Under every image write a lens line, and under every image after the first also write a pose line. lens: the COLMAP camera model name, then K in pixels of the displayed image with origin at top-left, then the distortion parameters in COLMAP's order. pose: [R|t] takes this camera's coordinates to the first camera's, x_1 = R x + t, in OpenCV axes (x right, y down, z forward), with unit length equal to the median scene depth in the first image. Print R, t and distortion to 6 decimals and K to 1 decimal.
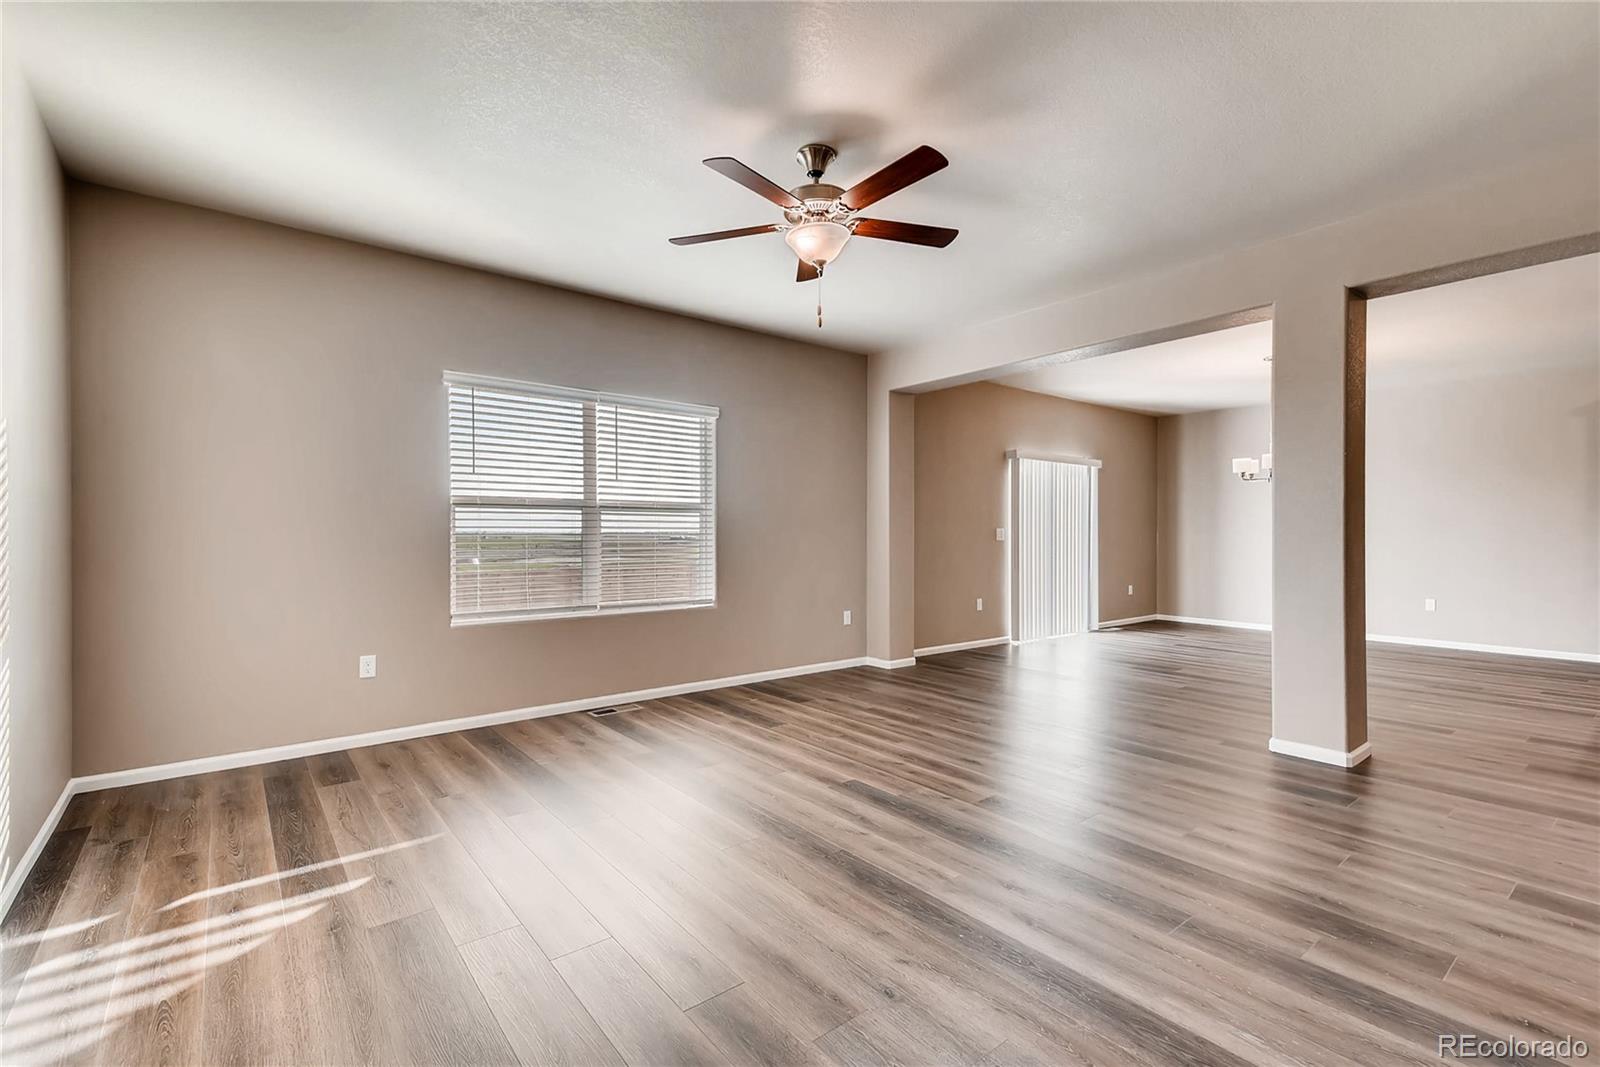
lens RADIAL K [[710.7, 0, 805.8], [0, 710.7, 539.6], [0, 0, 1]] dist [0.028884, 0.000330]
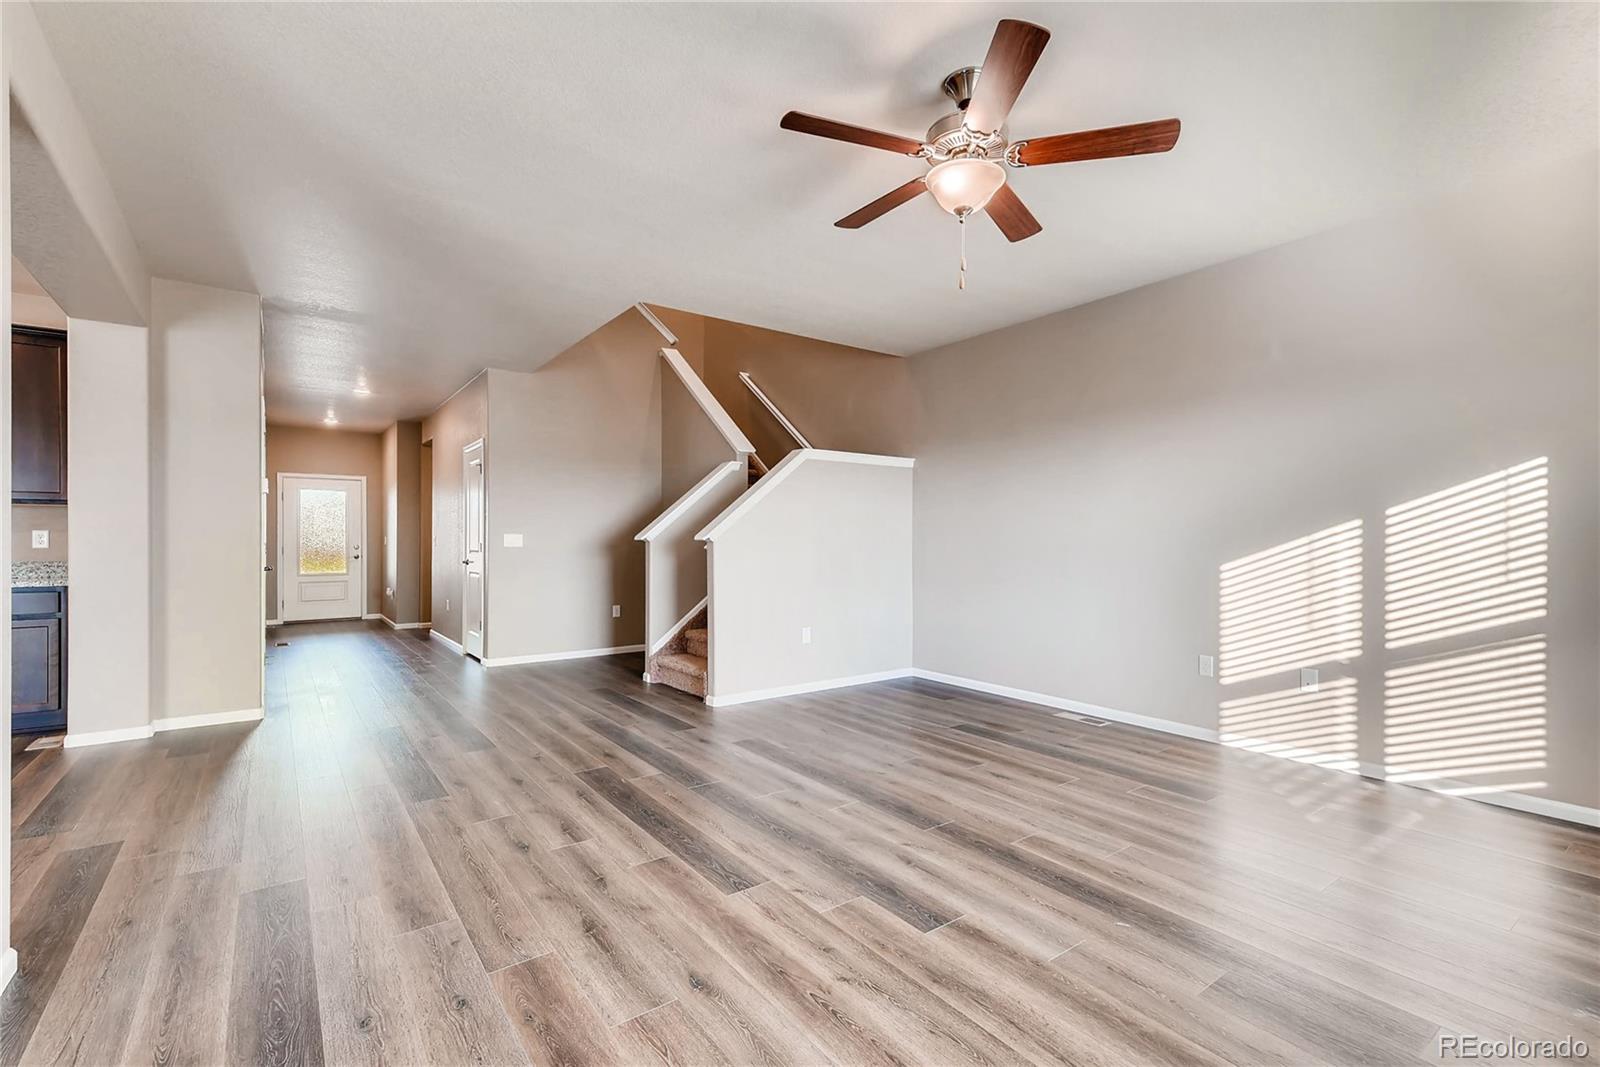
lens RADIAL K [[710.7, 0, 805.8], [0, 710.7, 539.6], [0, 0, 1]] dist [0.028884, 0.000330]
pose [[-0.999210, 0.000307, 0.039732, 0.189324], [0.000637, 0.999965, 0.008290, -0.016099], [-0.039728, 0.008308, -0.999176, 2.082800]]
